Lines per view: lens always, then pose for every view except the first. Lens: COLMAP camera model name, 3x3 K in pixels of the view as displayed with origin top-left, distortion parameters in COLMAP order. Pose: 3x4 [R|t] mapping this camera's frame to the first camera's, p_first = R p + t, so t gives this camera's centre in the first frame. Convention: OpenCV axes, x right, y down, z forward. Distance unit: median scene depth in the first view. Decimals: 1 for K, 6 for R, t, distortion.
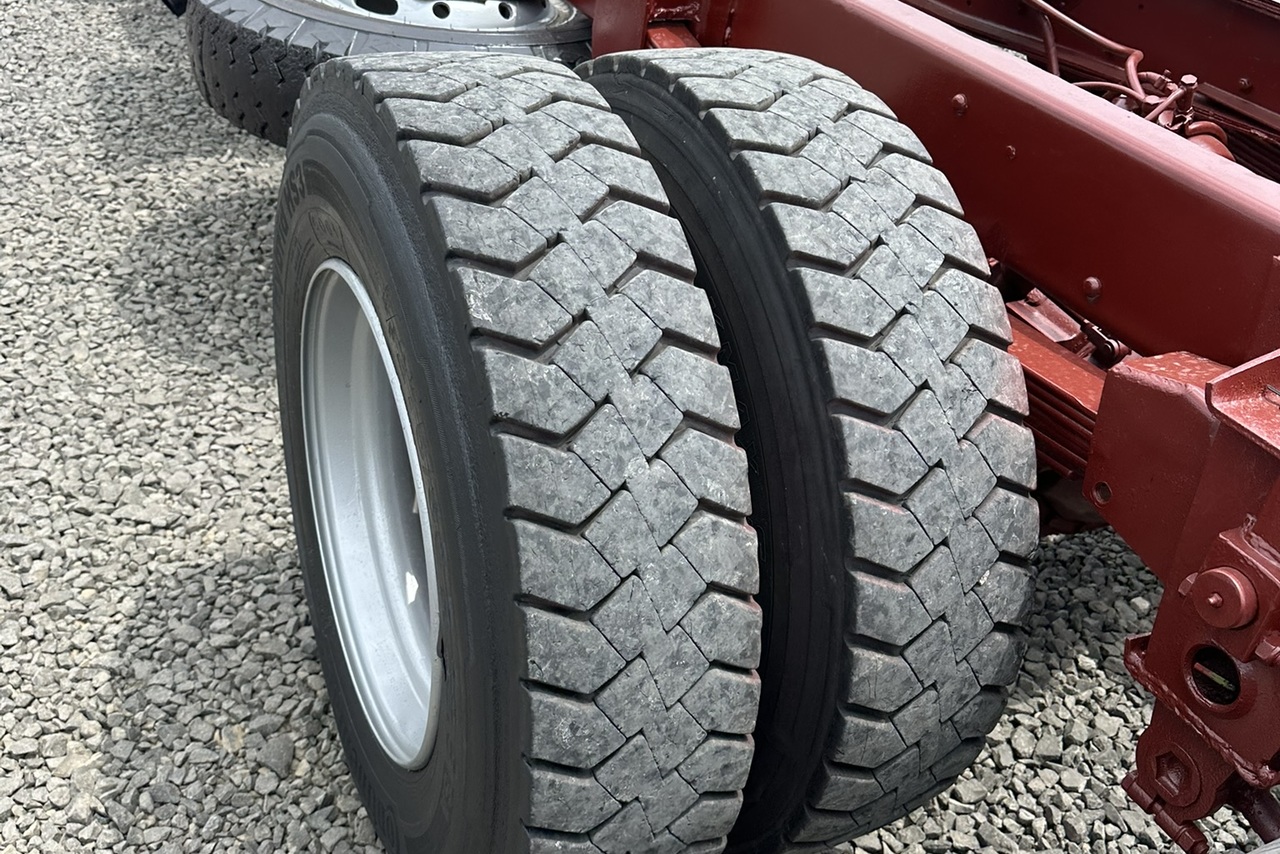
lens RADIAL K [[1011.2, 0, 637.4], [0, 1011.2, 429.2], [0, 0, 1]] dist [0.041869, -0.054935]
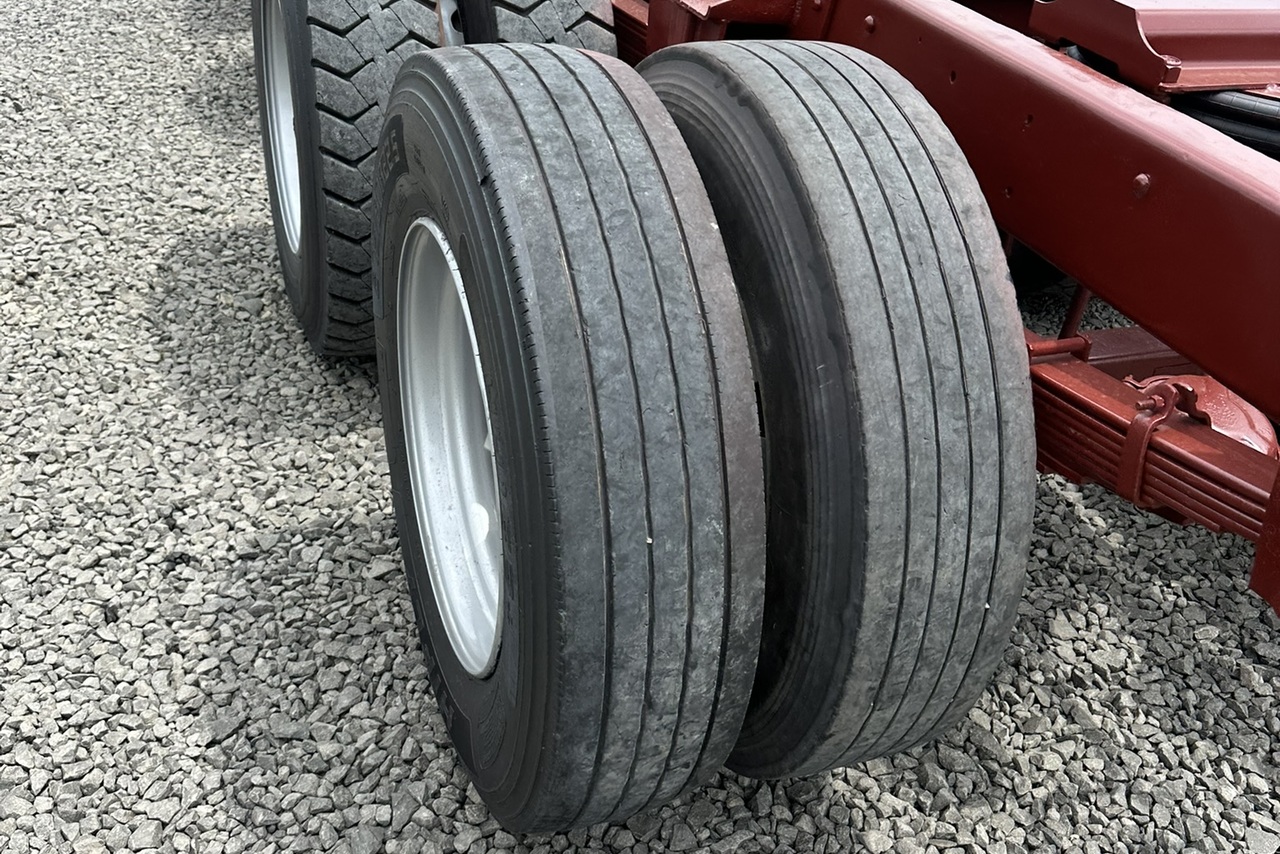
lens RADIAL K [[954.0, 0, 647.3], [0, 954.0, 421.0], [0, 0, 1]] dist [0.049627, -0.056339]
pose [[0.997264, 0.031379, -0.066936, 0.298339], [-0.031257, 0.999507, 0.002868, 0.358538], [0.066993, -0.000768, 0.997753, -0.388056]]
